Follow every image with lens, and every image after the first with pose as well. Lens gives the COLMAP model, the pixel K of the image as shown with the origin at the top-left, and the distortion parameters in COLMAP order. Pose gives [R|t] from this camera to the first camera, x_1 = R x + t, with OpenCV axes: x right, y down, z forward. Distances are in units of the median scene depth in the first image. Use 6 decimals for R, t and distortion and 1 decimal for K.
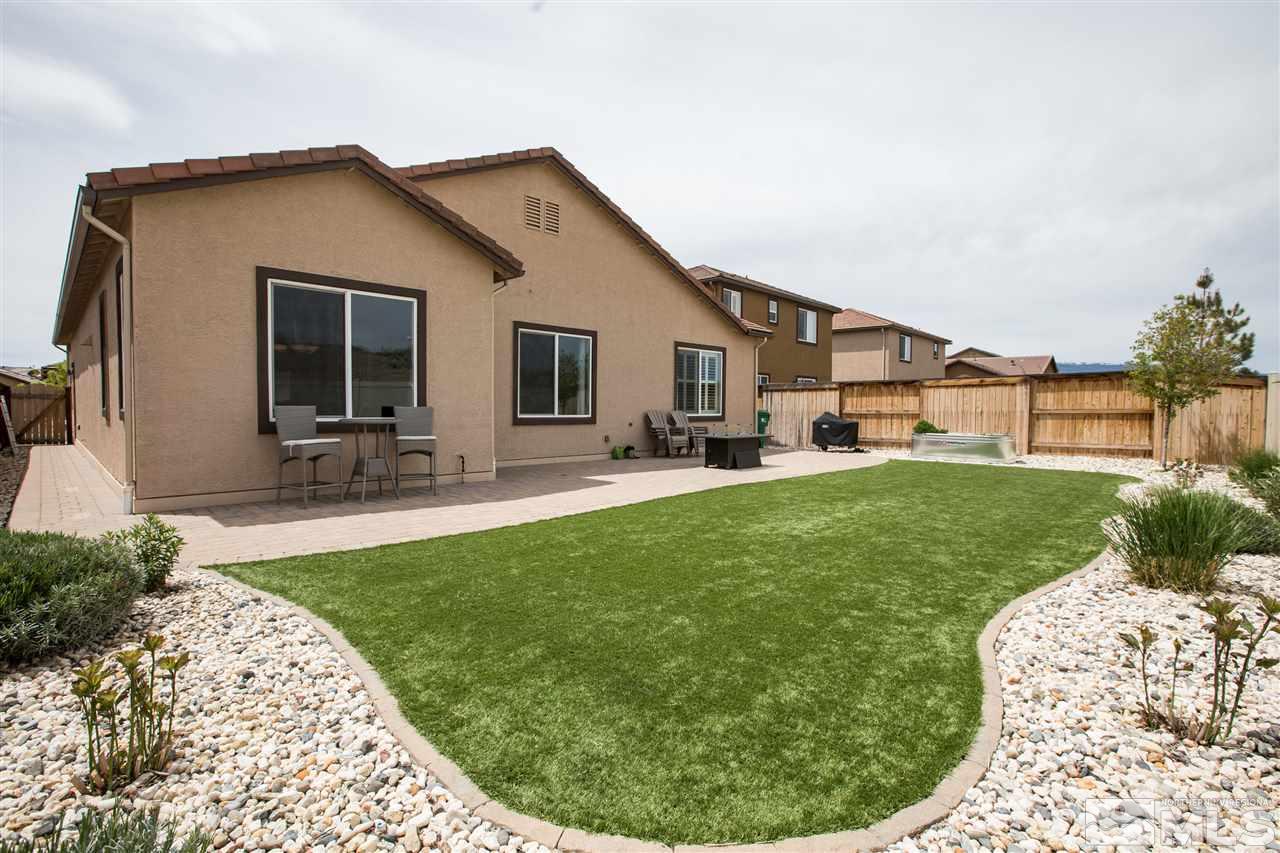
lens RADIAL K [[618.2, 0, 640.3], [0, 618.2, 426.7], [0, 0, 1]] dist [-0.000868, 0.000260]
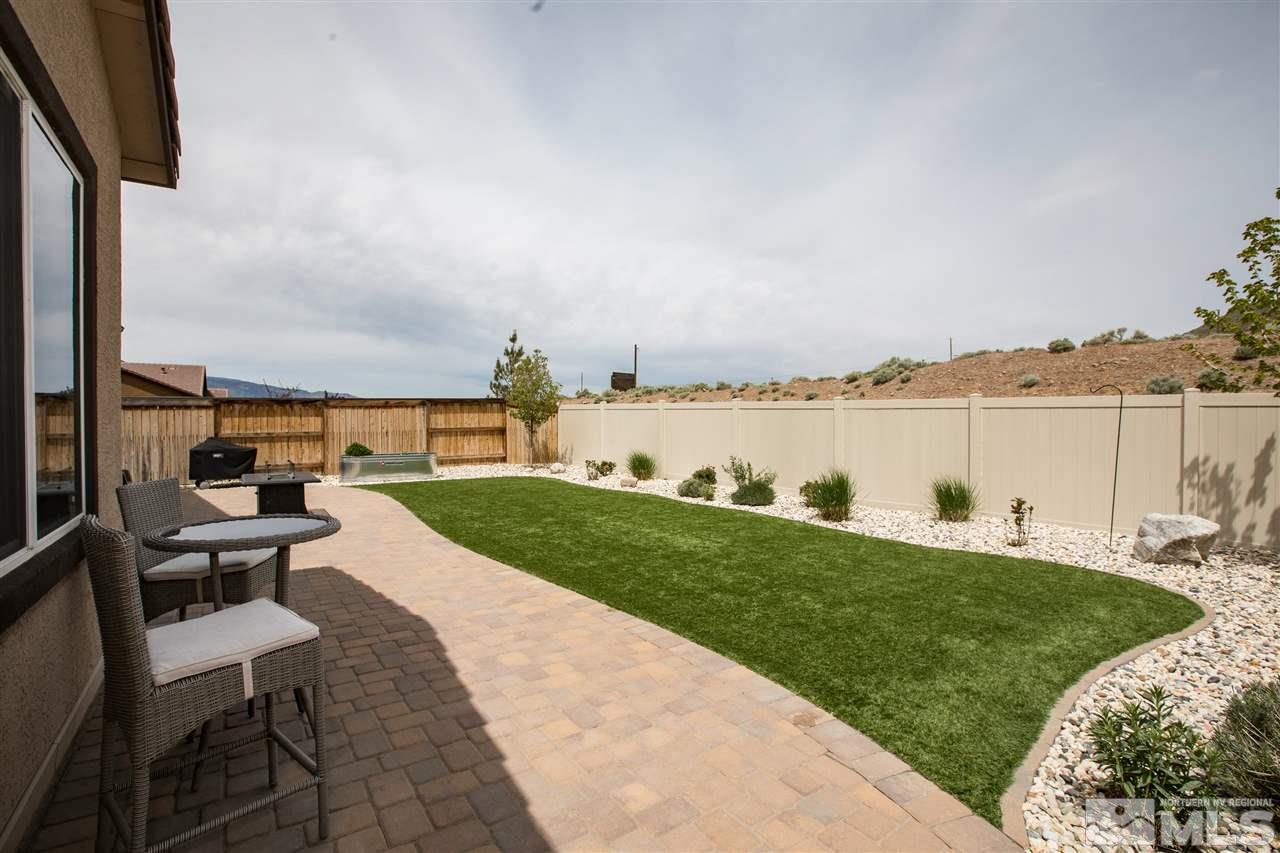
lens RADIAL K [[618.2, 0, 636.4], [0, 618.2, 422.7], [0, 0, 1]] dist [-0.000868, 0.000260]
pose [[0.190864, -0.019445, 0.981424, -0.385083], [0.033509, 0.999350, 0.013284, -0.037289], [-0.981044, 0.030351, 0.191392, 0.359094]]
